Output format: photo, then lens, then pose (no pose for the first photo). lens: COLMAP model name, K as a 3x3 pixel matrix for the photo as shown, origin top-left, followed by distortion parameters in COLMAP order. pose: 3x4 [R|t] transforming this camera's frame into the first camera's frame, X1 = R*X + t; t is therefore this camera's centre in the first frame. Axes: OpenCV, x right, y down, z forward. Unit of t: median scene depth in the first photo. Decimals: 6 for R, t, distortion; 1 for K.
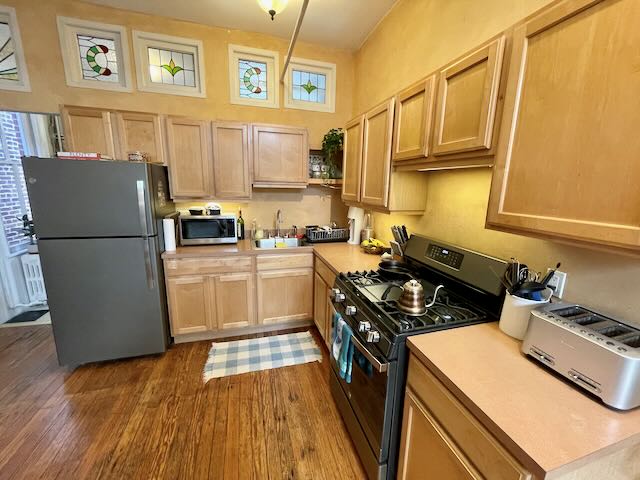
lens RADIAL K [[256.9, 0, 320.0], [0, 256.9, 240.0], [0, 0, 1]] dist [-0.003466, 0.000333]
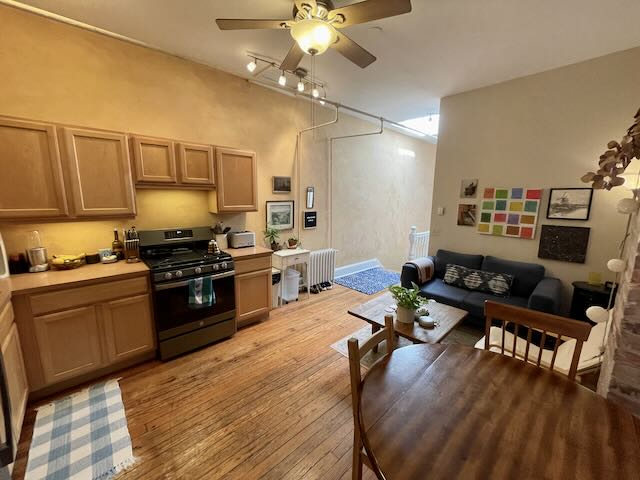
lens RADIAL K [[256.9, 0, 320.0], [0, 256.9, 240.0], [0, 0, 1]] dist [-0.003466, 0.000333]
pose [[-0.451433, -0.177575, 0.874457, -1.077617], [0.167920, 0.945582, 0.278706, -0.165090], [-0.876362, 0.272656, -0.397049, 0.564225]]
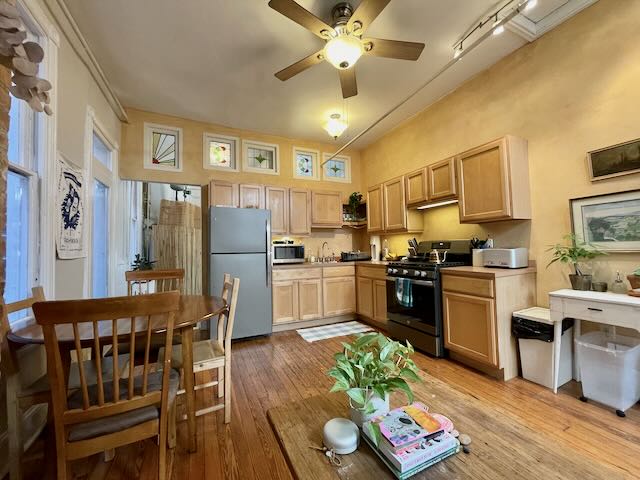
lens RADIAL K [[256.9, 0, 320.0], [0, 256.9, 240.0], [0, 0, 1]] dist [-0.003466, 0.000333]
pose [[0.986827, -0.040062, 0.156740, -0.527189], [0.077166, 0.968098, -0.238392, 0.285222], [-0.142189, 0.247347, 0.958437, -0.561019]]
